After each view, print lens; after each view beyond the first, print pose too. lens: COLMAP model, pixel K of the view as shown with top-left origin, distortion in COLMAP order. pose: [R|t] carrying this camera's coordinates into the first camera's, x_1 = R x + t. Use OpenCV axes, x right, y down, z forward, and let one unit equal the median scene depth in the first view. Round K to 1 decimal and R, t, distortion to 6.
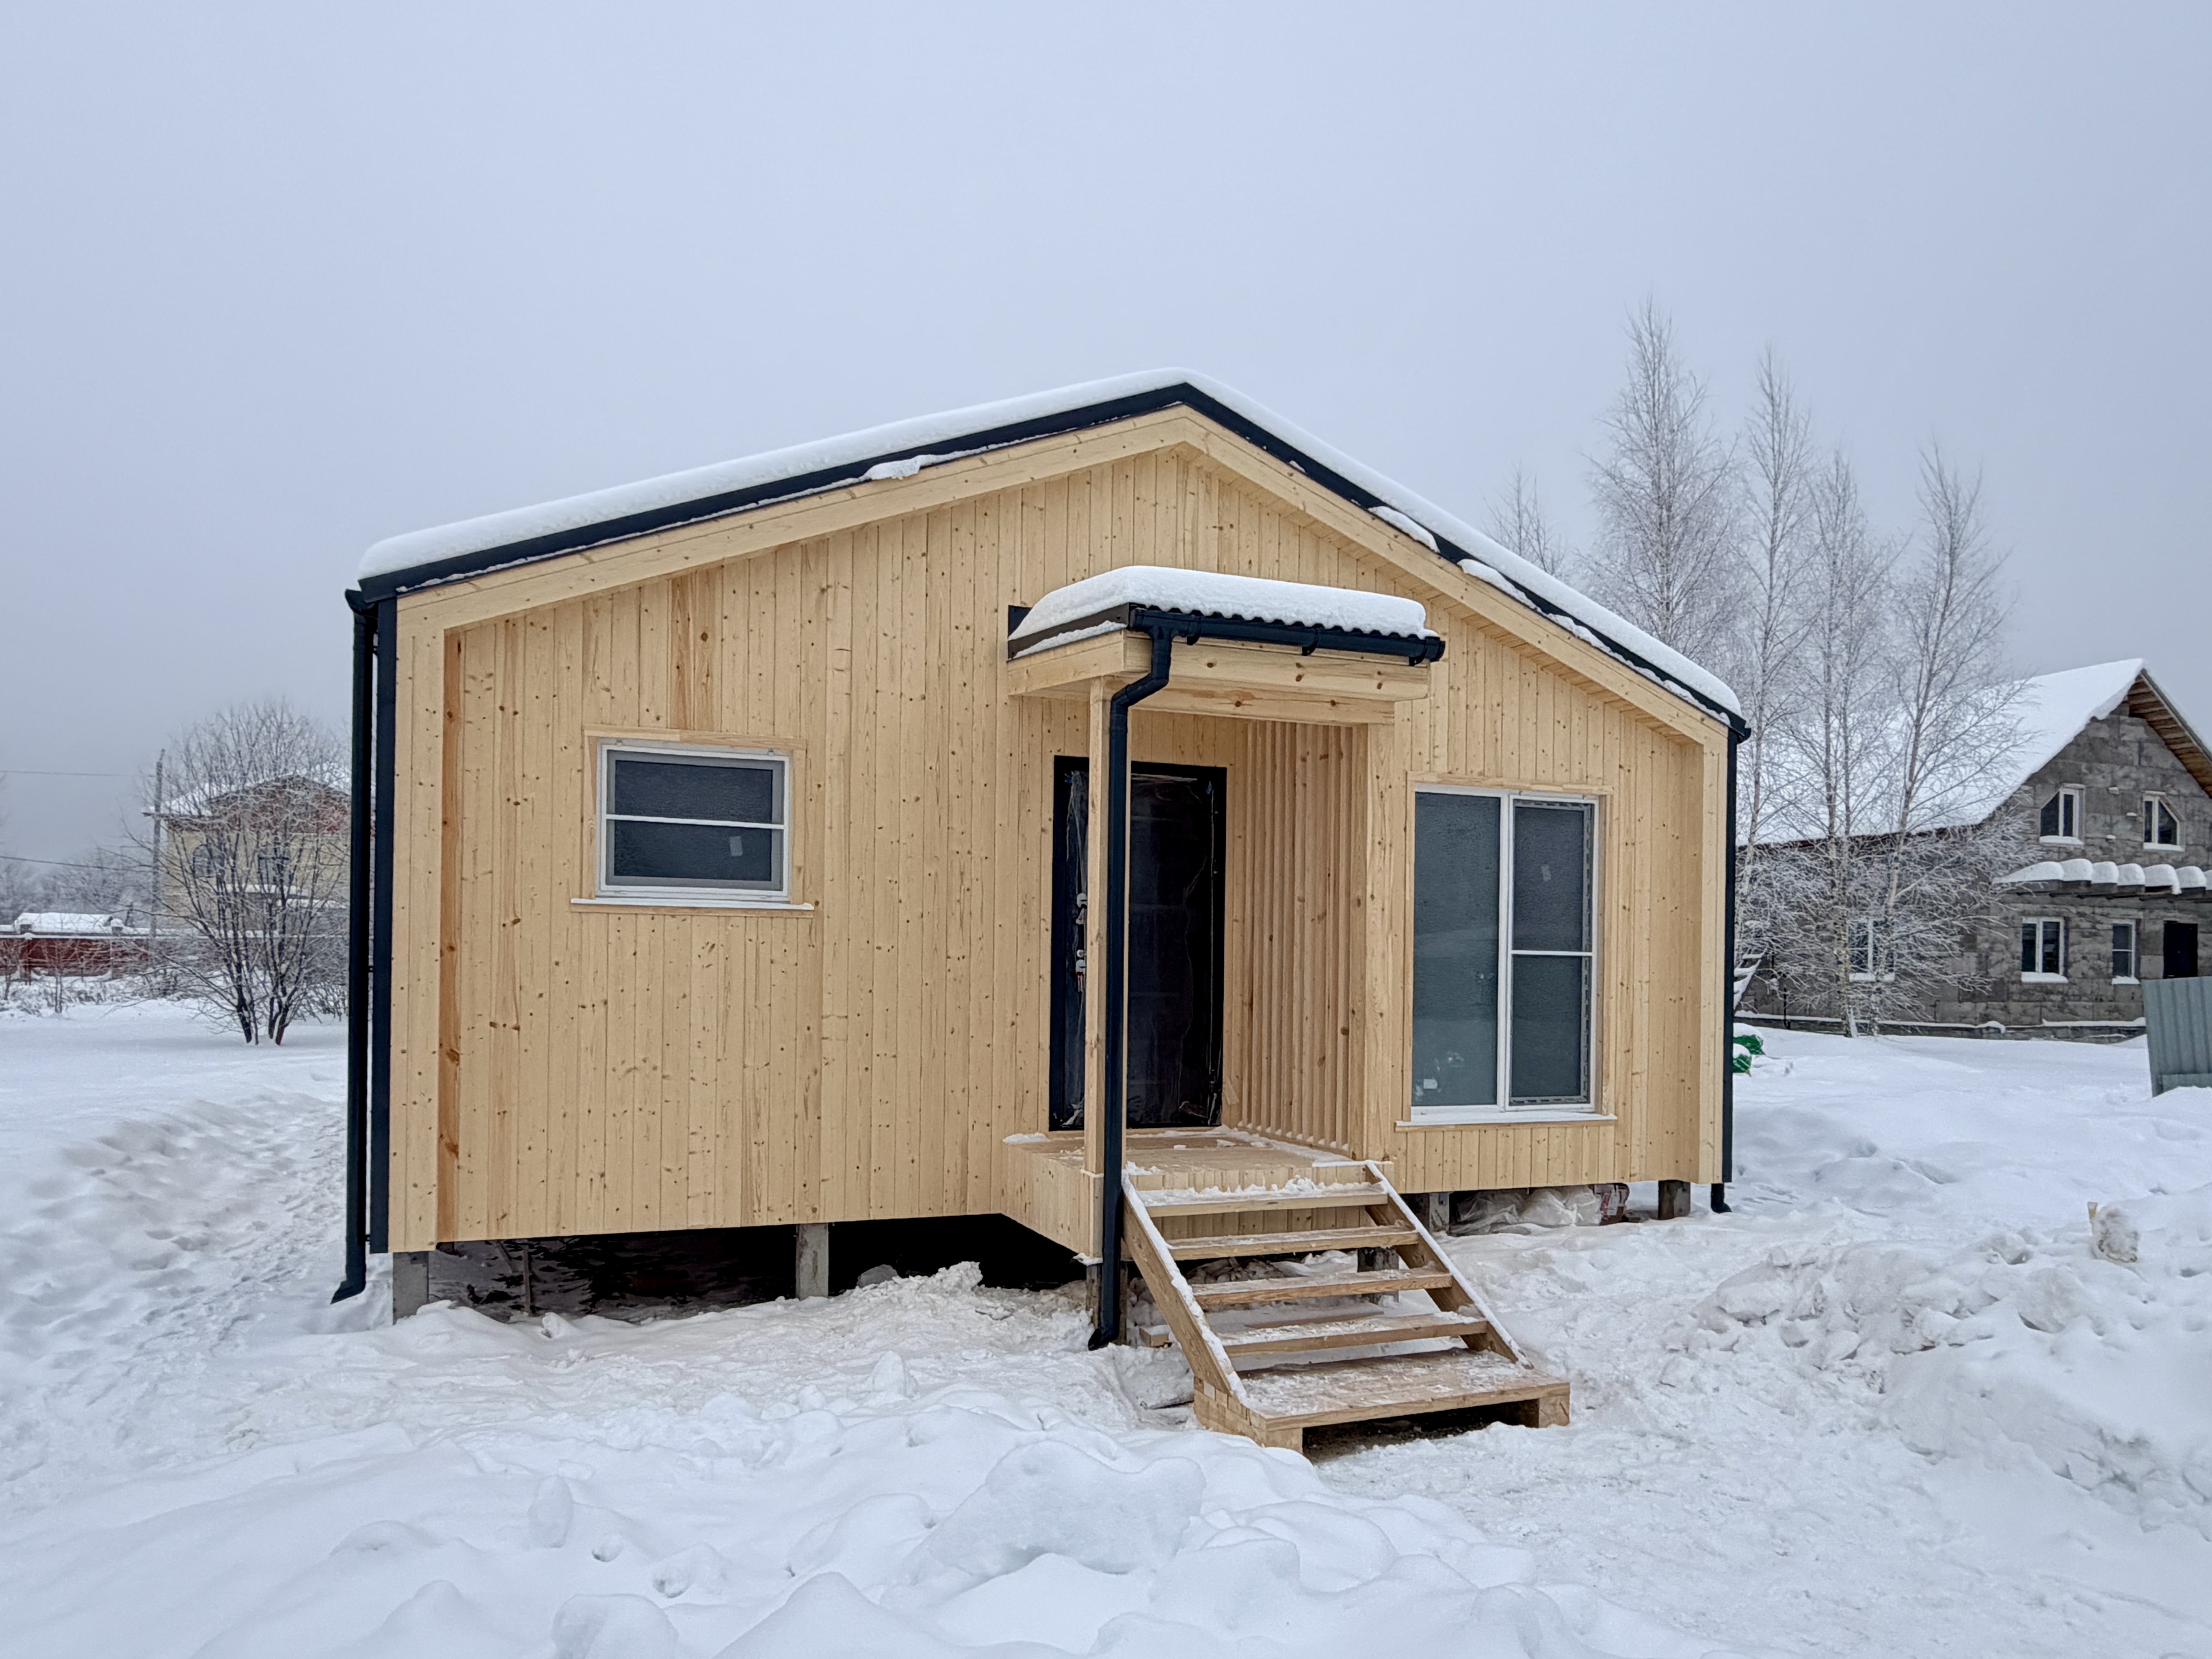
lens RADIAL K [[1471.7, 0, 1125.2], [0, 1471.7, 999.3], [0, 0, 1]] dist [0.002017, 0.000443]
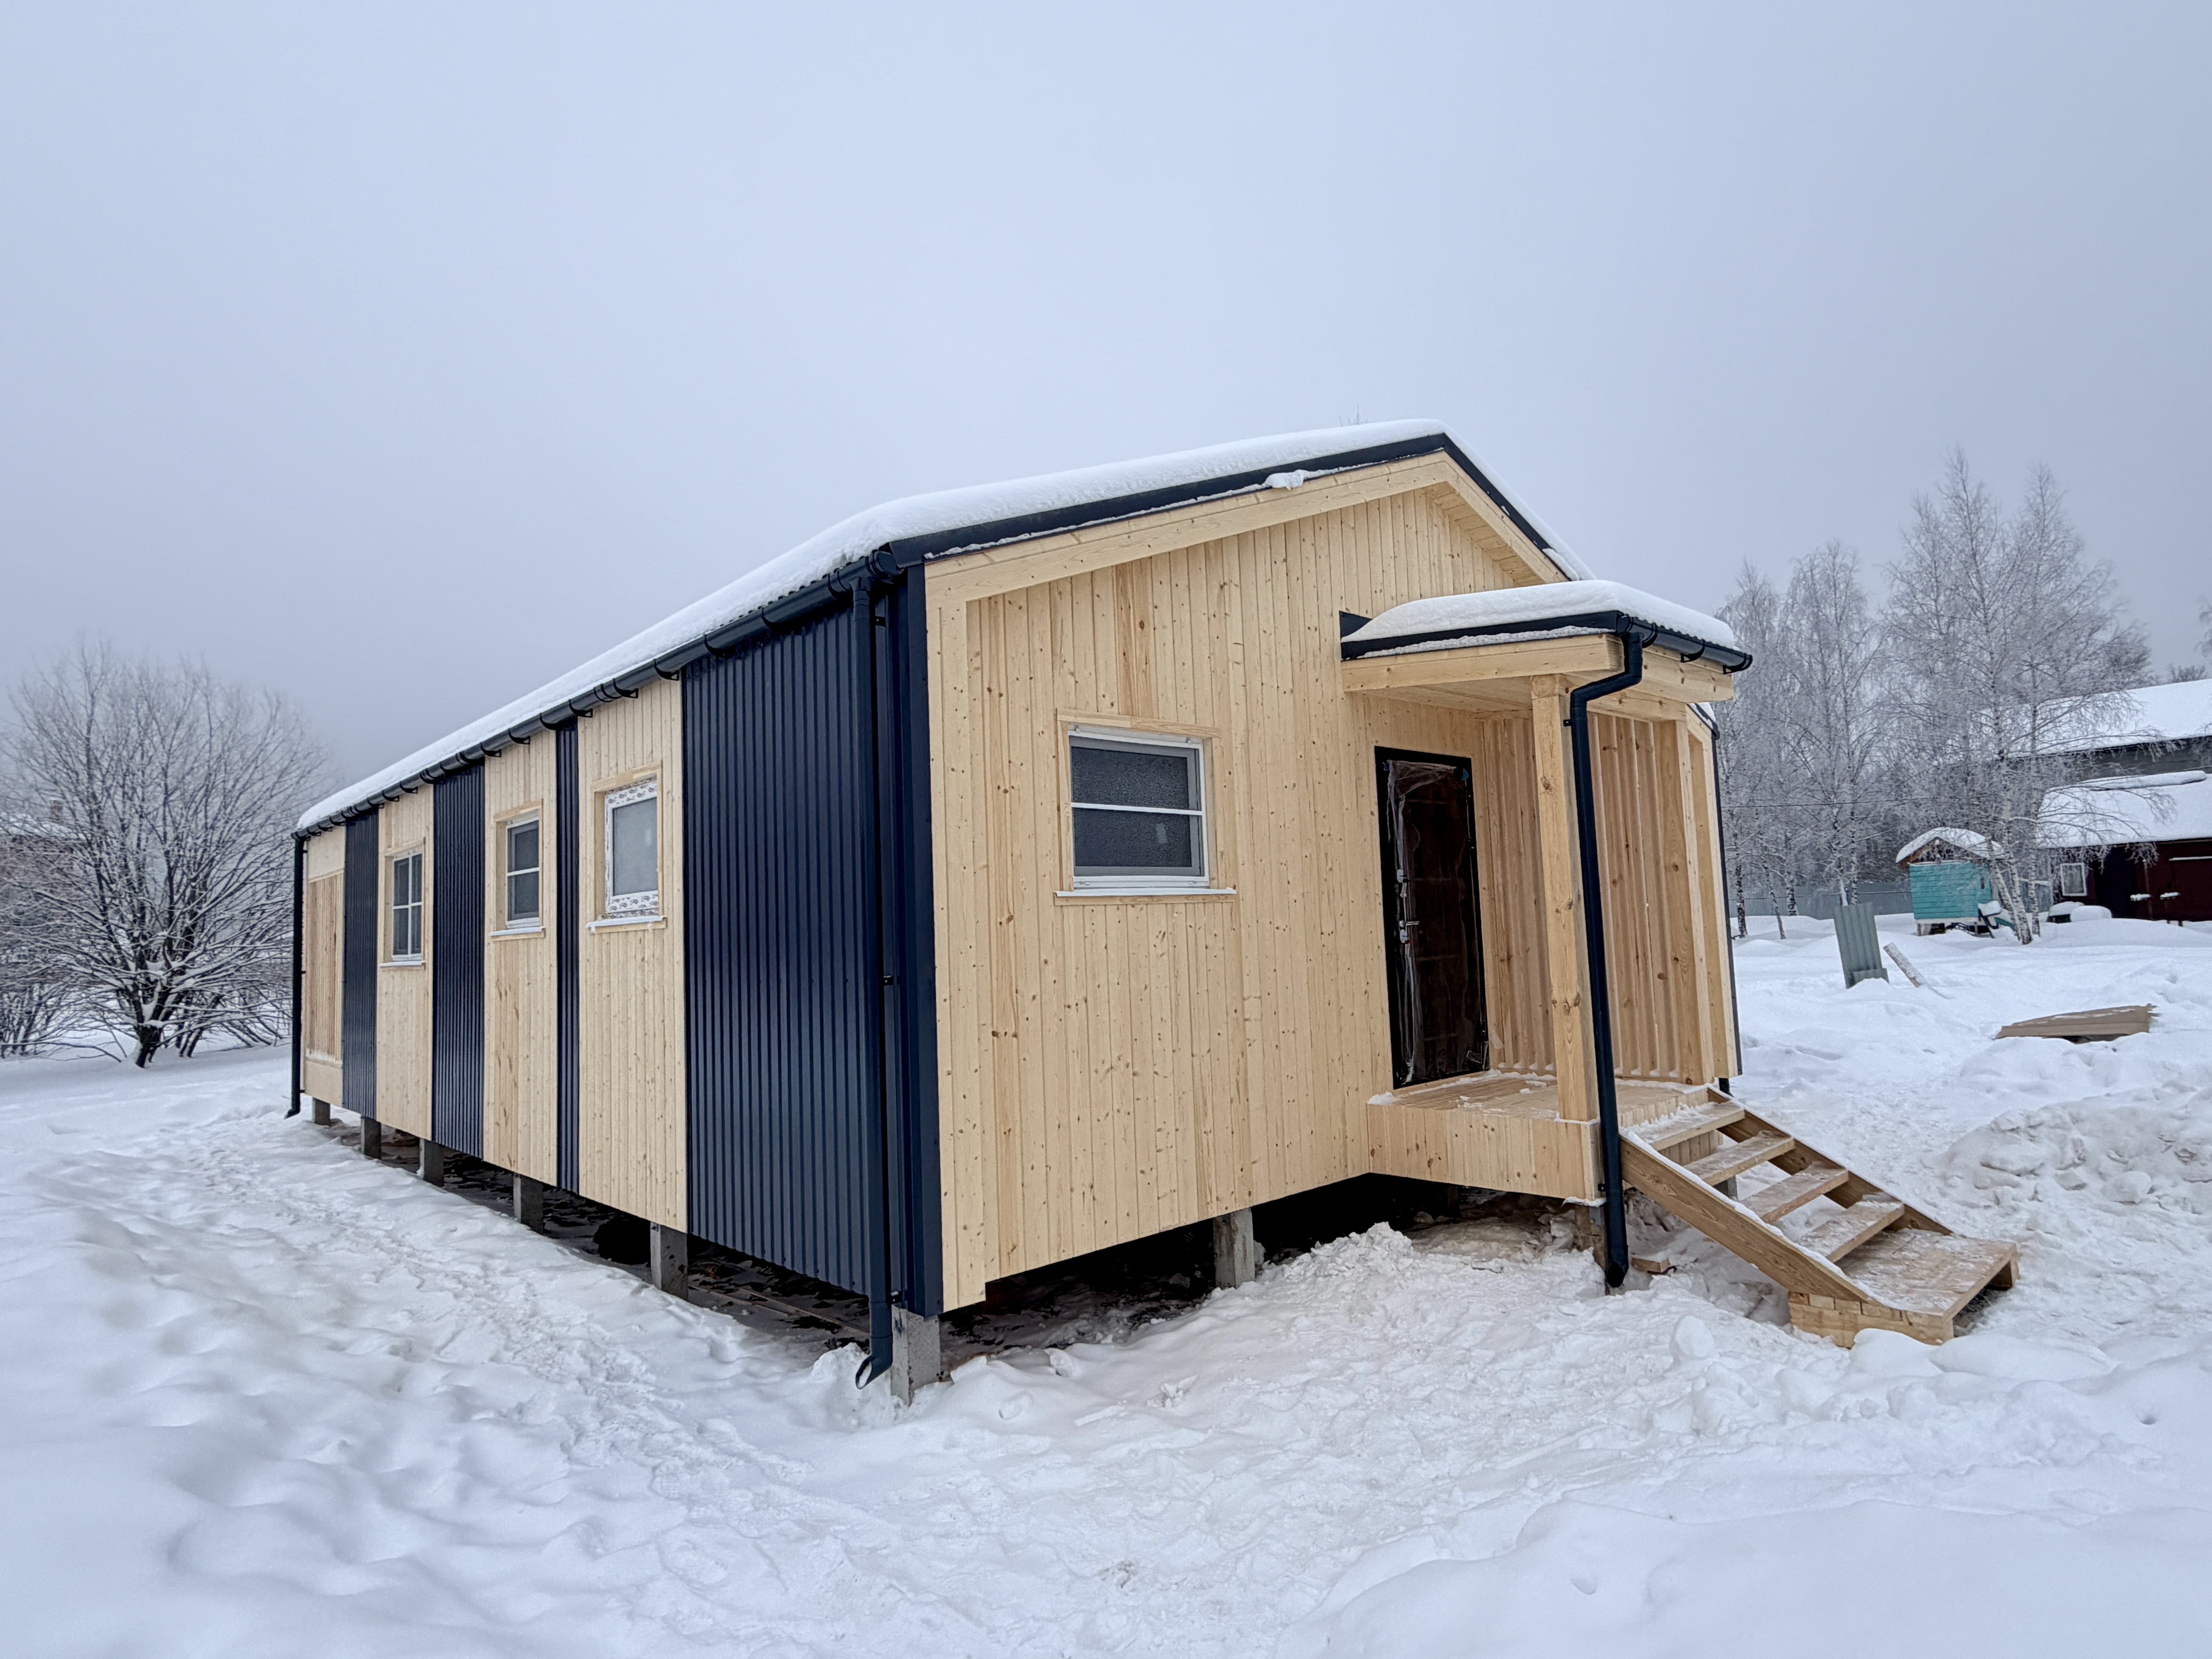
lens RADIAL K [[1191.1, 0, 1200.8], [0, 1191.1, 852.2], [0, 0, 1]] dist [-0.001229, -0.000302]
pose [[0.923014, -0.025945, 0.383891, -0.557371], [0.058347, 0.995624, -0.073001, -0.031217], [-0.380317, 0.089780, 0.920488, 0.252730]]
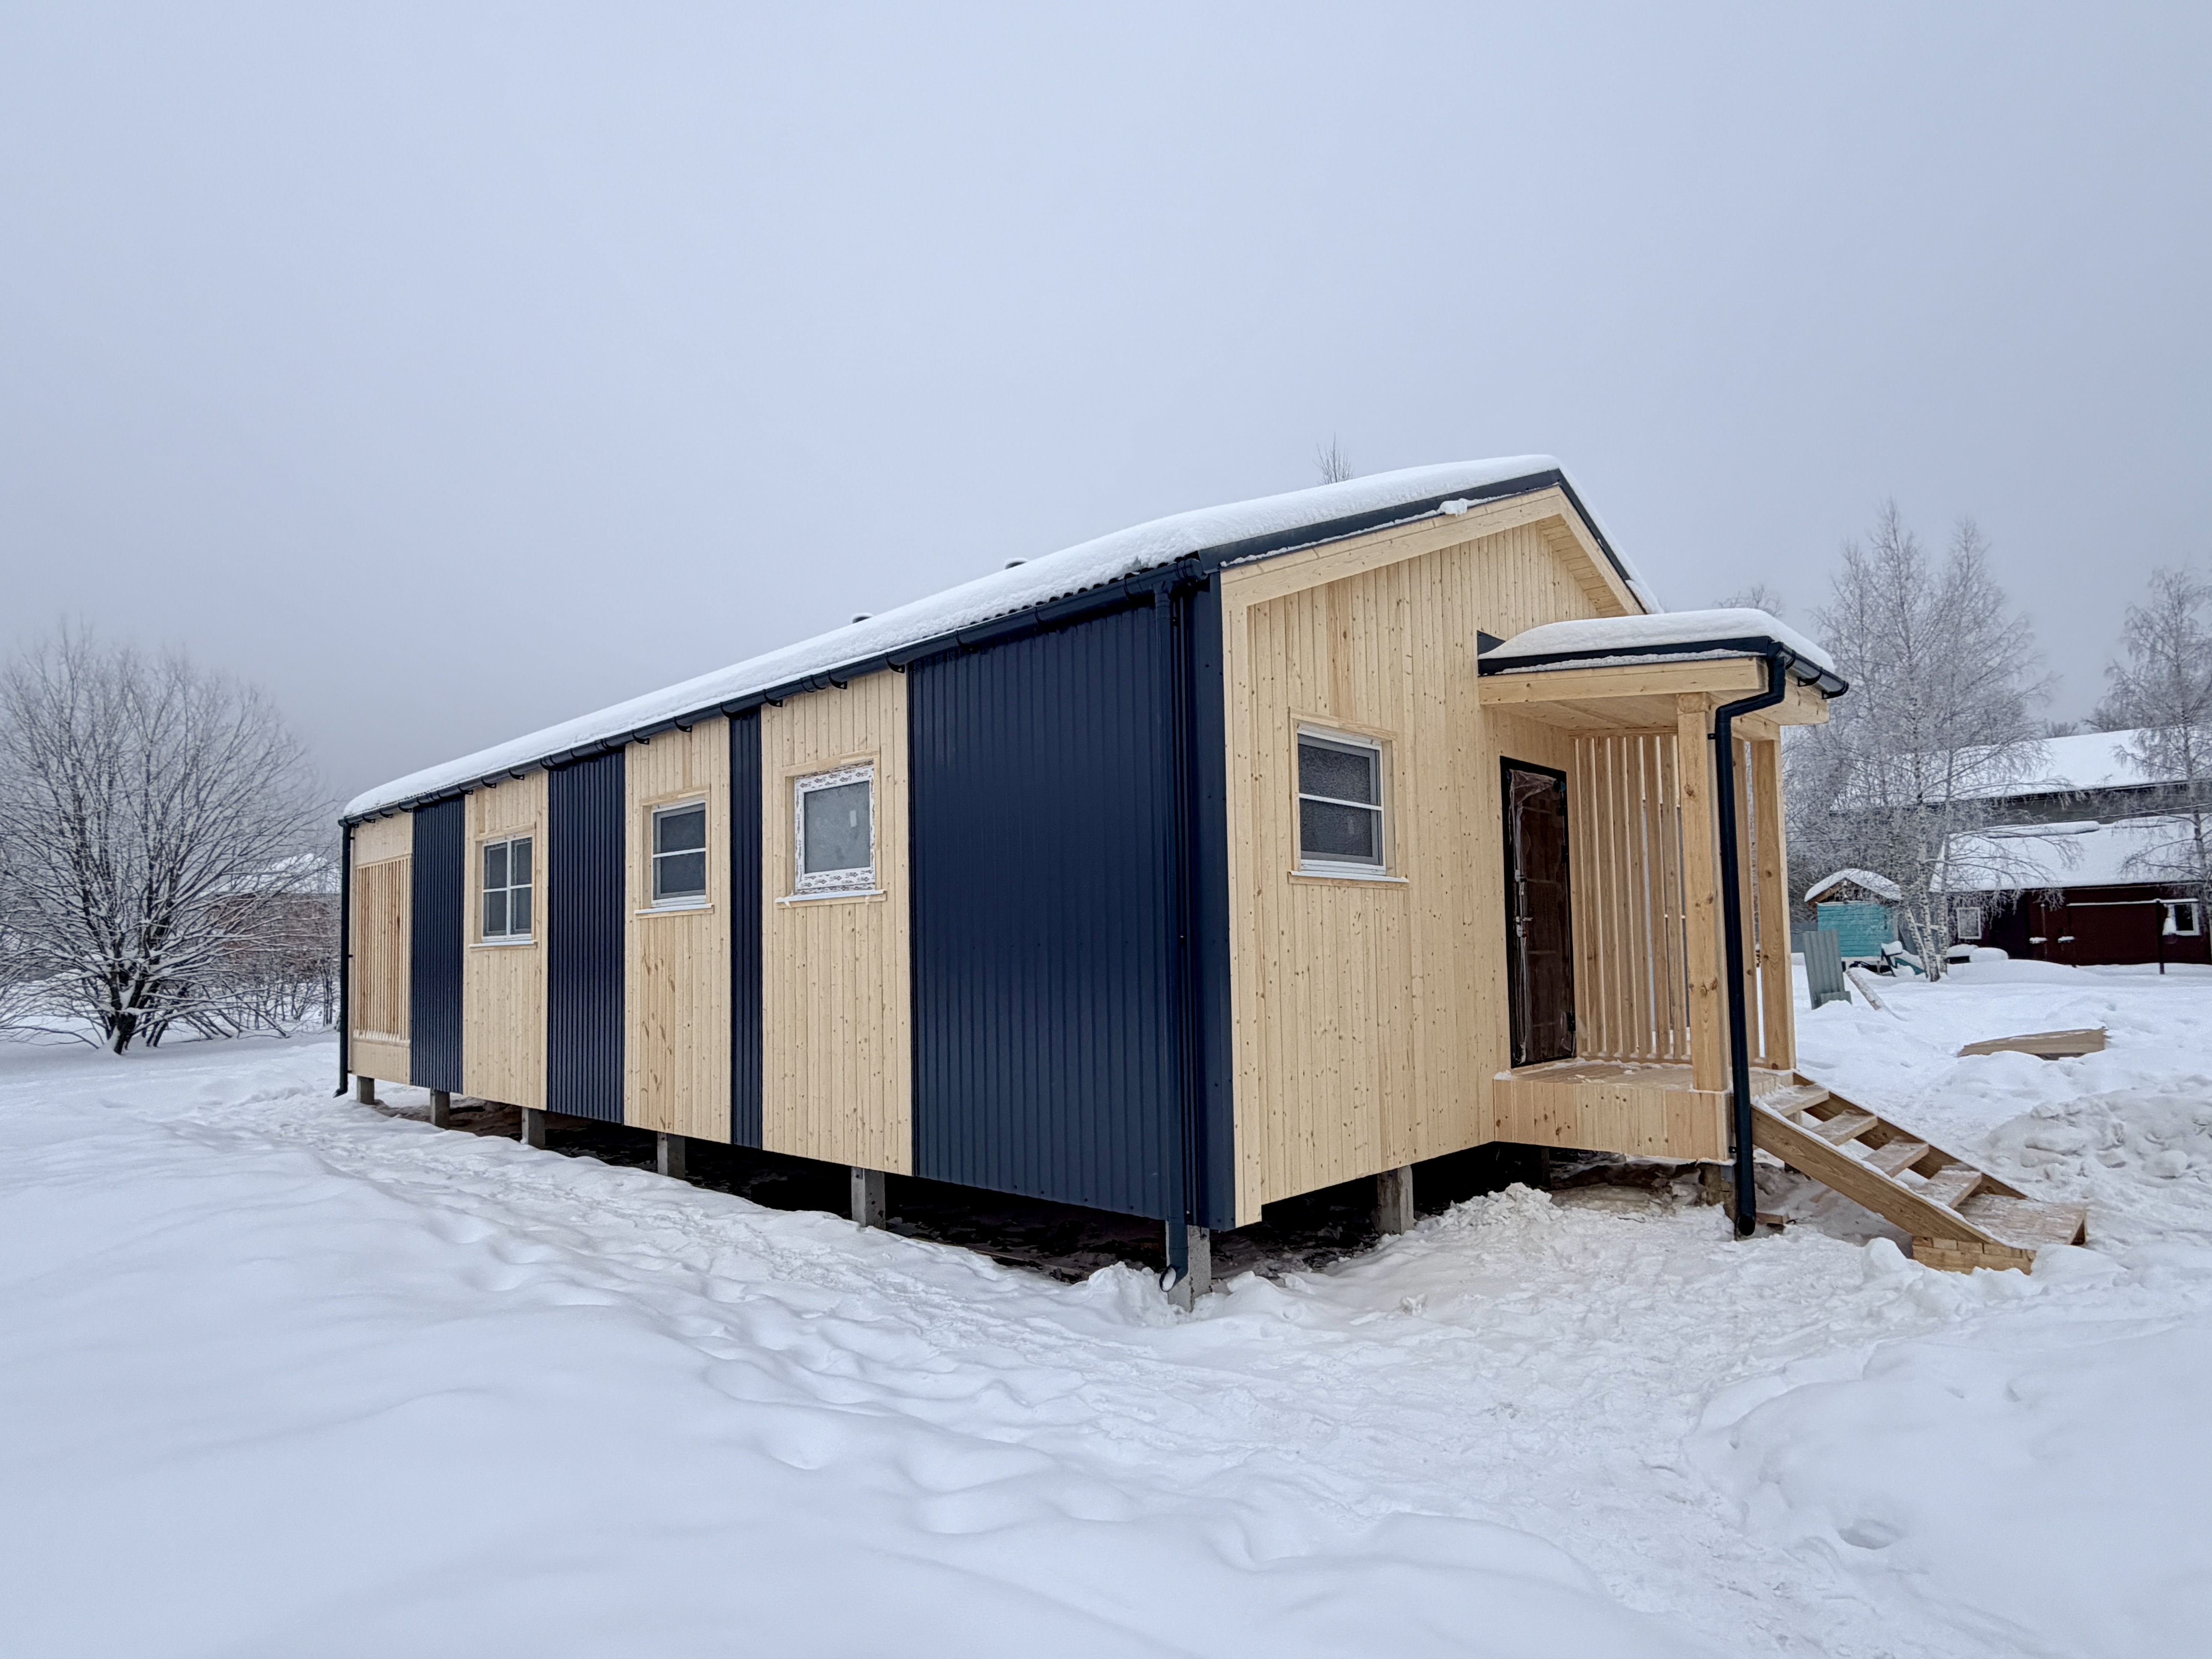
lens RADIAL K [[1202.7, 0, 1106.8], [0, 1202.7, 915.0], [0, 0, 1]] dist [-0.000448, -0.000521]
pose [[0.910240, -0.012962, 0.413879, -0.815176], [0.034380, 0.998425, -0.044342, -0.003194], [-0.412652, 0.054591, 0.909251, 0.263871]]
